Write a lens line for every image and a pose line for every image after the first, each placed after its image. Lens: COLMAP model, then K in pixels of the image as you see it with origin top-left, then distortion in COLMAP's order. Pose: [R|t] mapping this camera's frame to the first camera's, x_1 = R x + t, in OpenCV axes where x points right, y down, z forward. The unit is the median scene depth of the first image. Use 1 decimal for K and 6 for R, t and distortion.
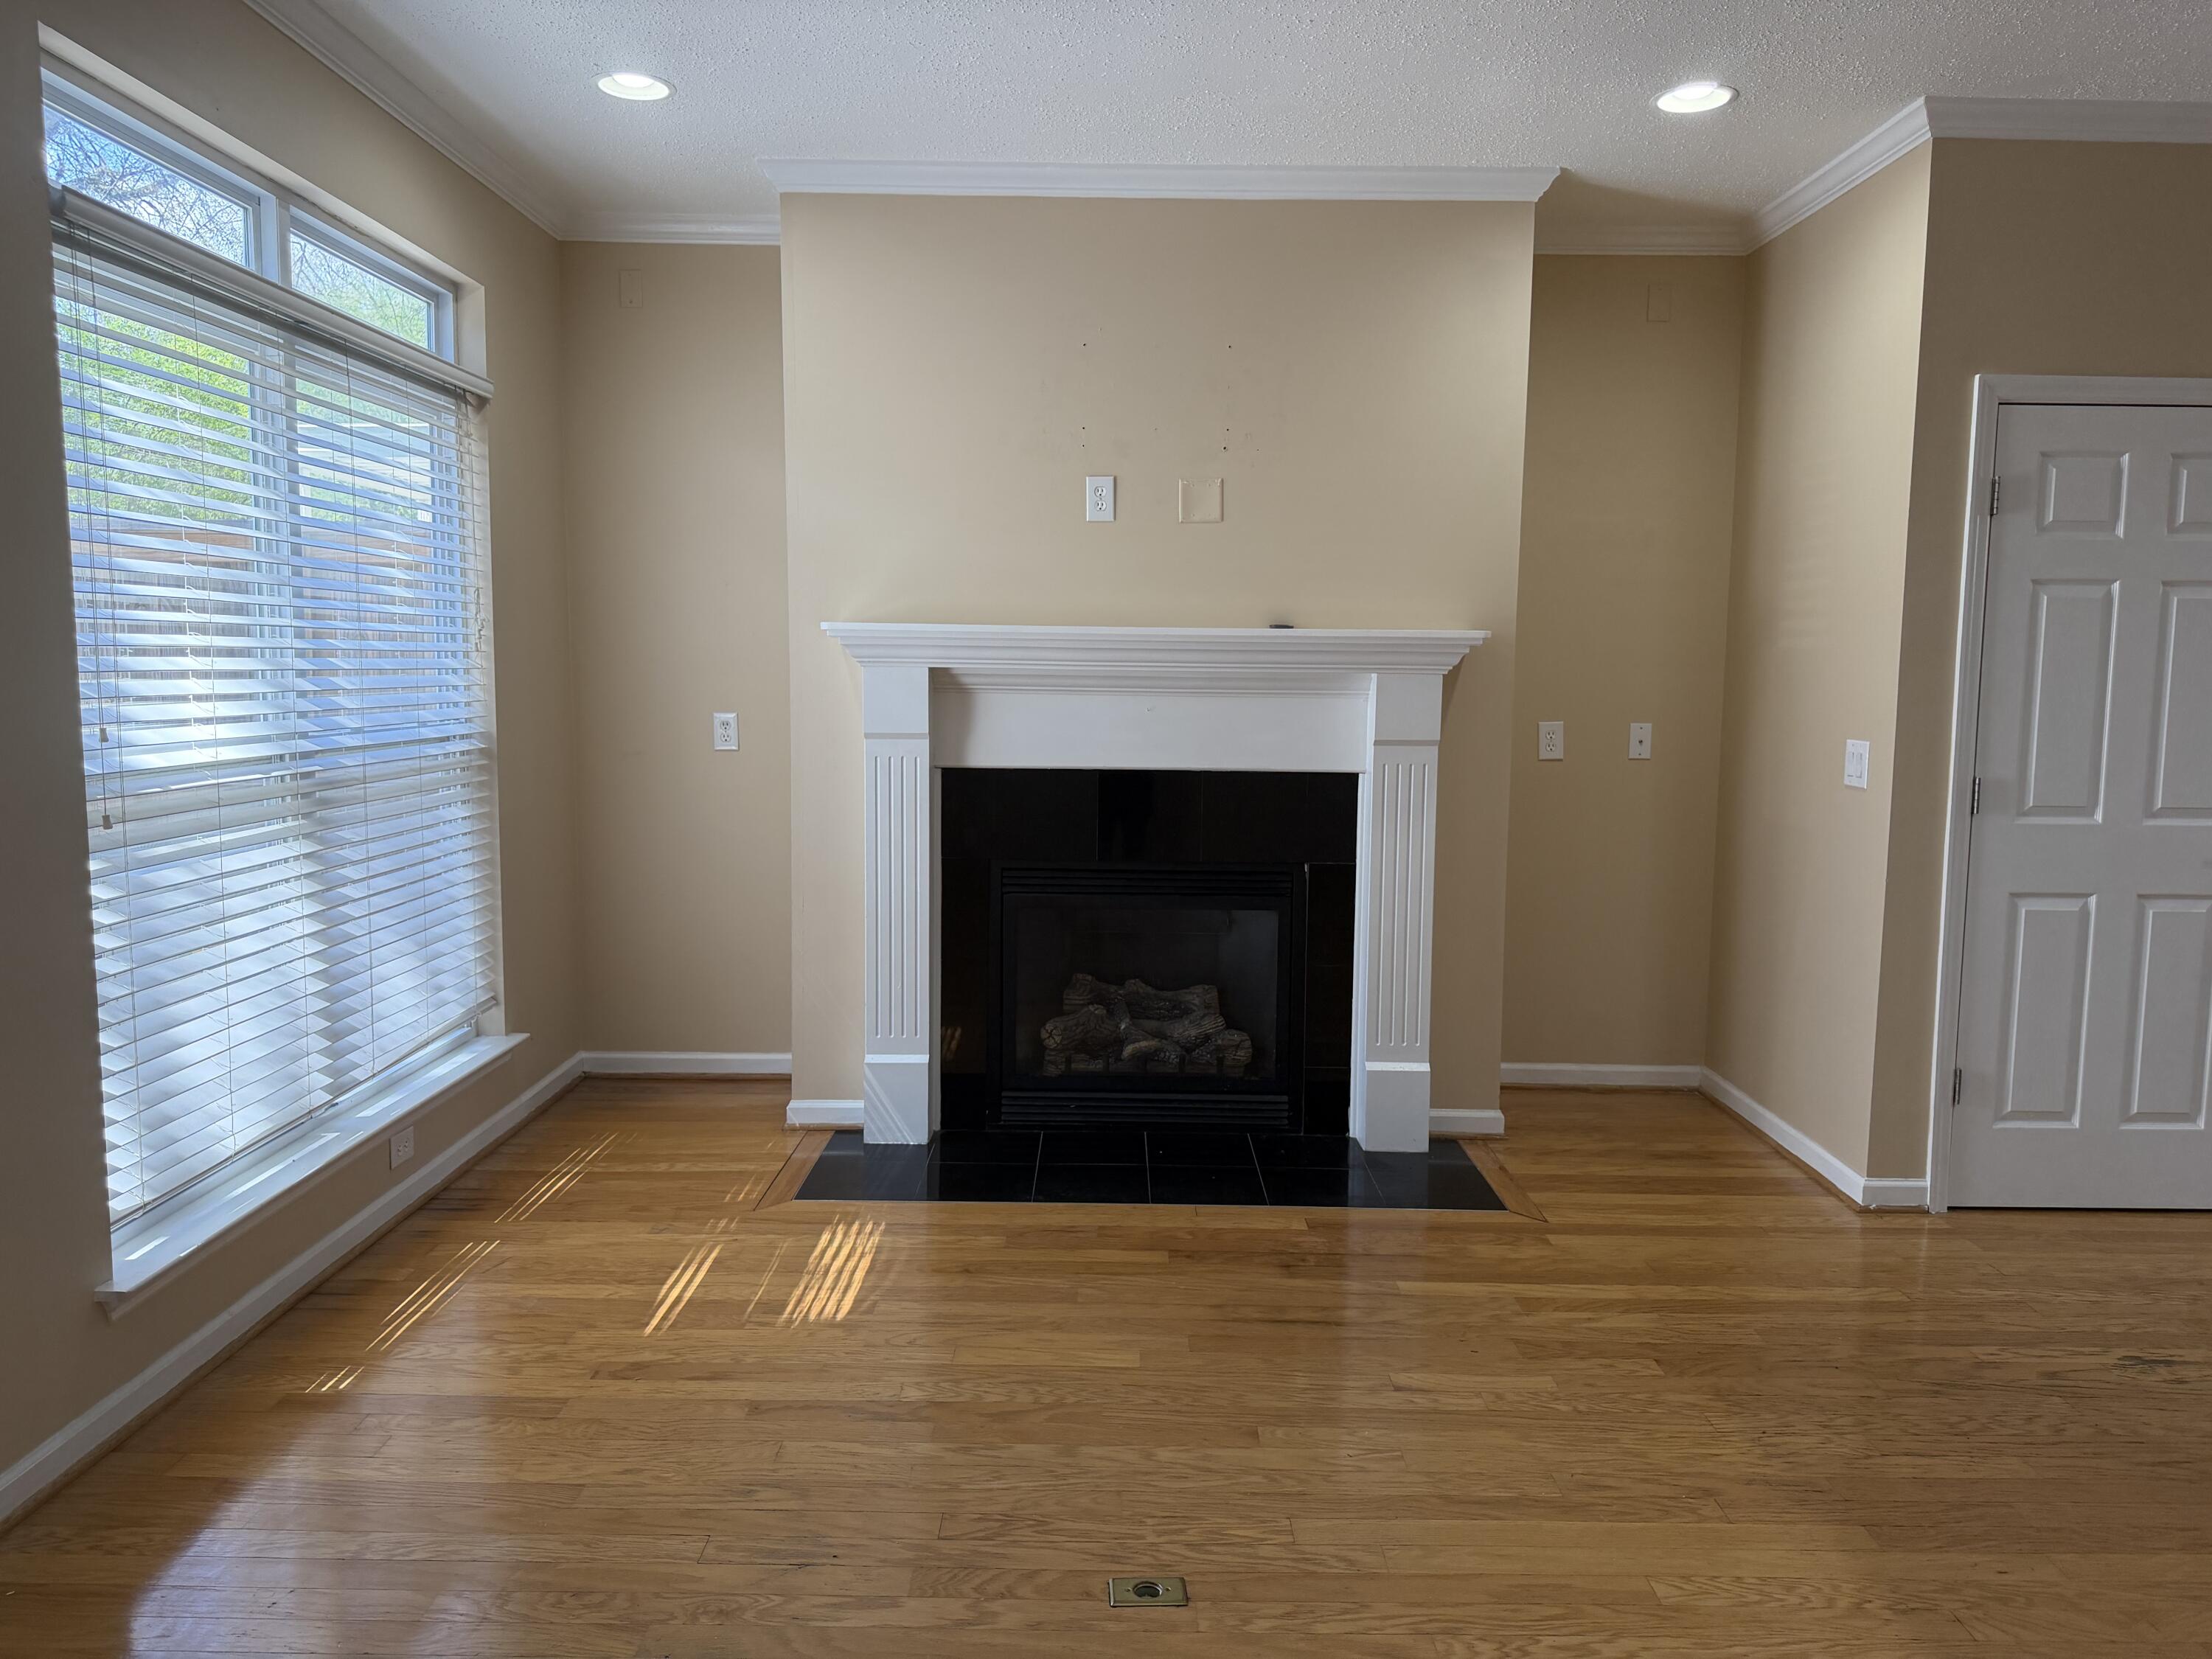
lens RADIAL K [[1546.5, 0, 1098.1], [0, 1546.5, 820.0], [0, 0, 1]] dist [0.089386, -0.097555]
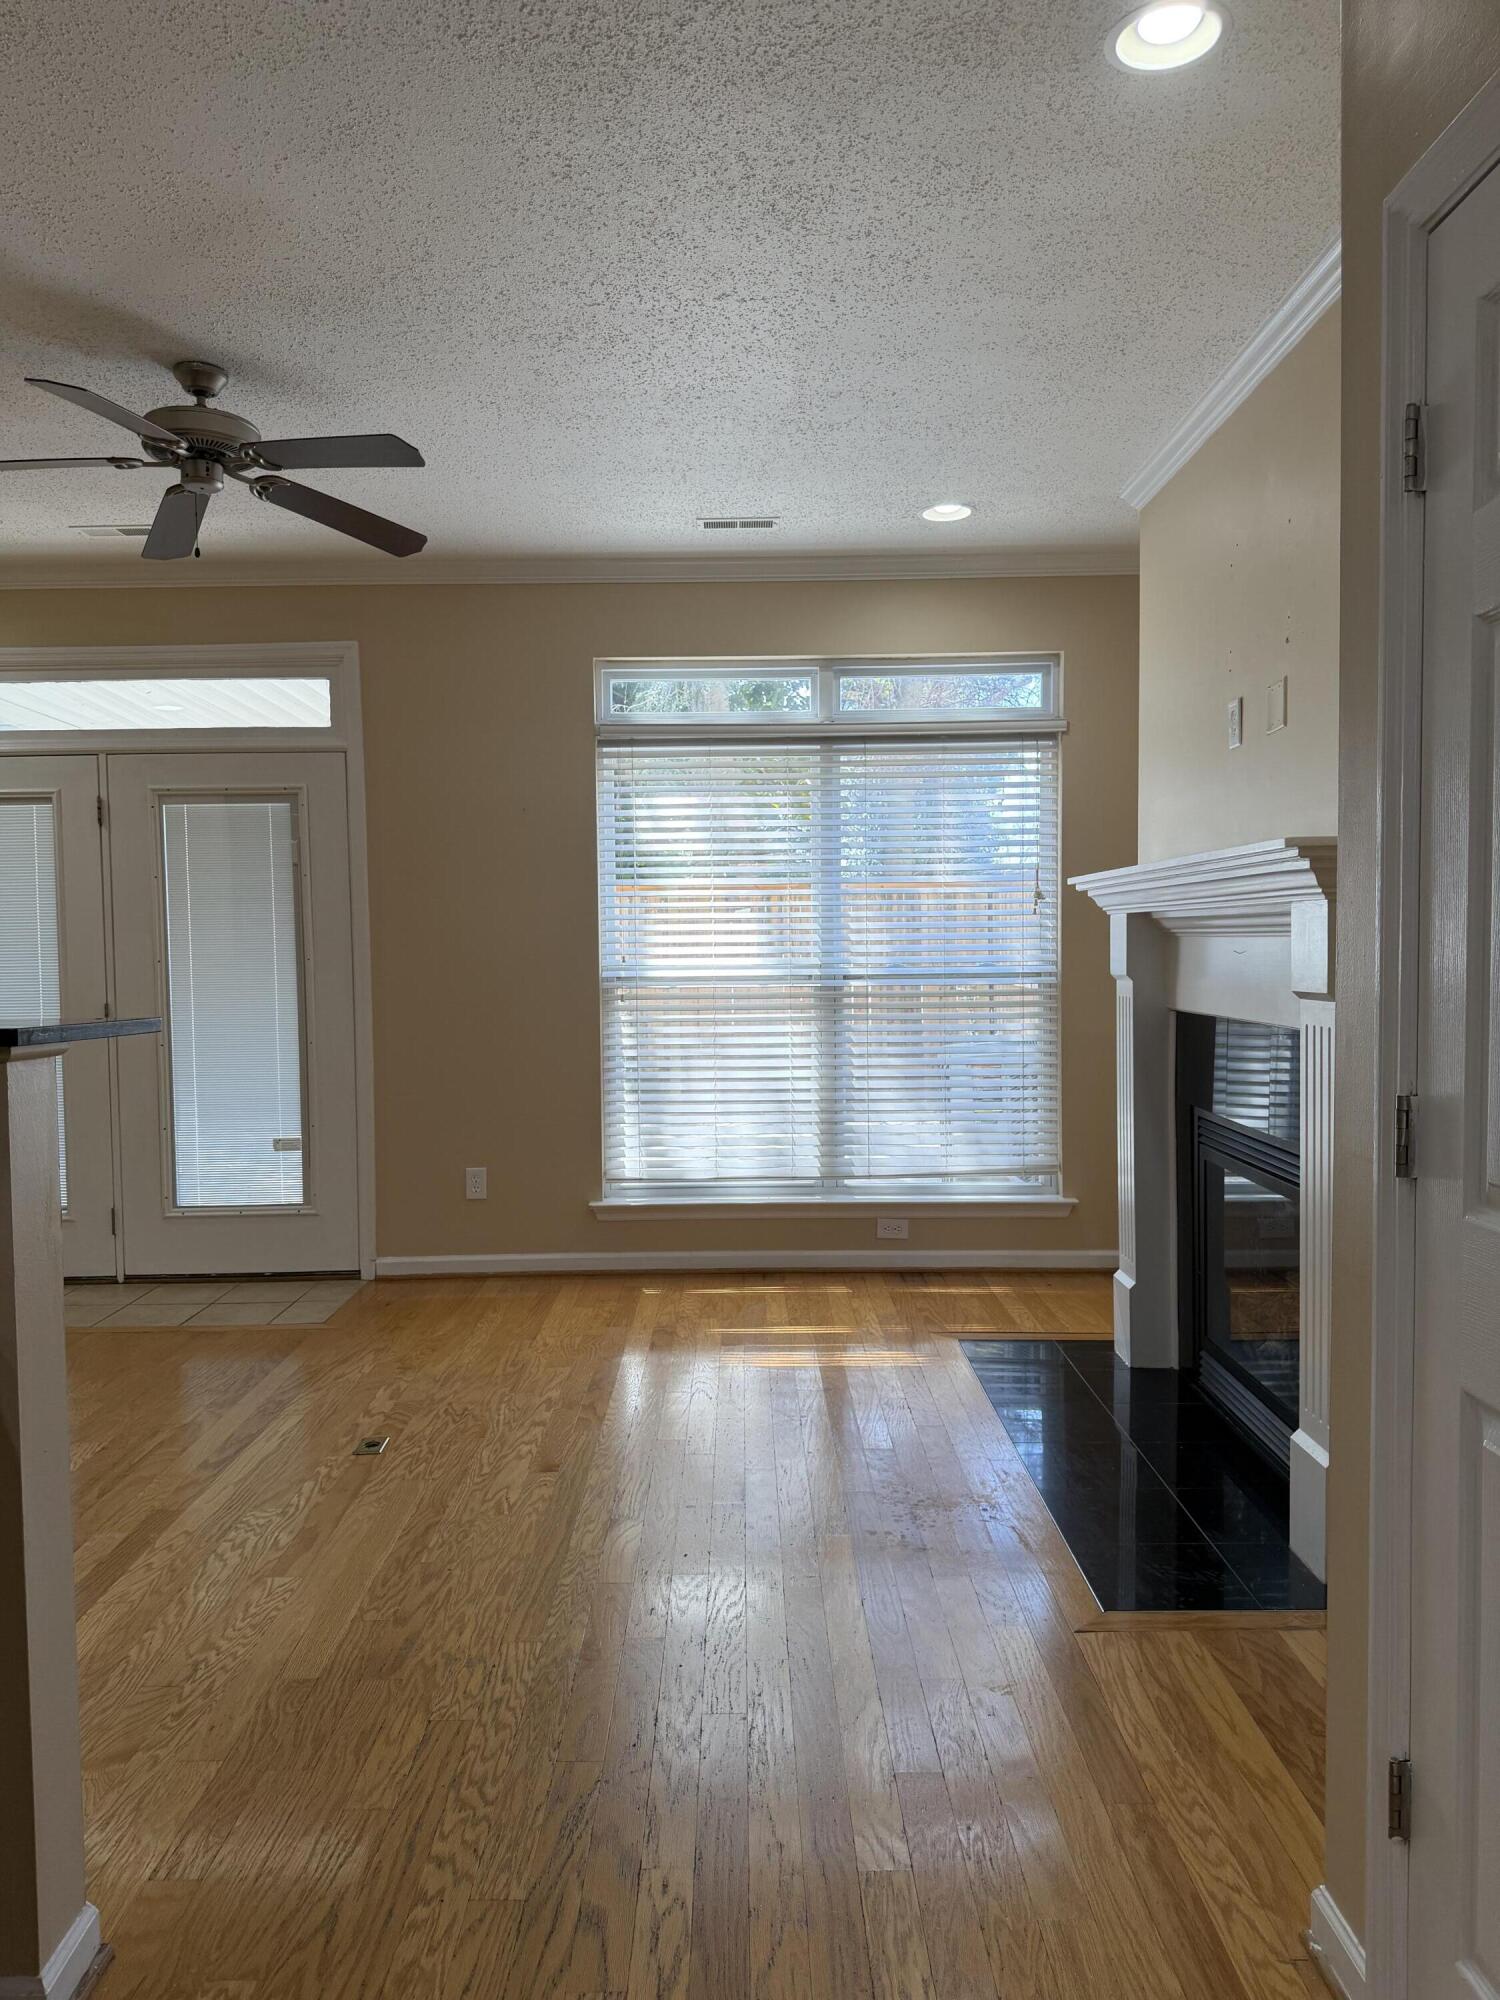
lens RADIAL K [[1398.3, 0, 757.1], [0, 1398.3, 998.5], [0, 0, 1]] dist [0.089386, -0.097555]
pose [[0.012604, 0.027464, -0.999543, 1.201932], [-0.085657, 0.995978, 0.026286, -0.060606], [0.996245, 0.085286, 0.014906, 1.026343]]
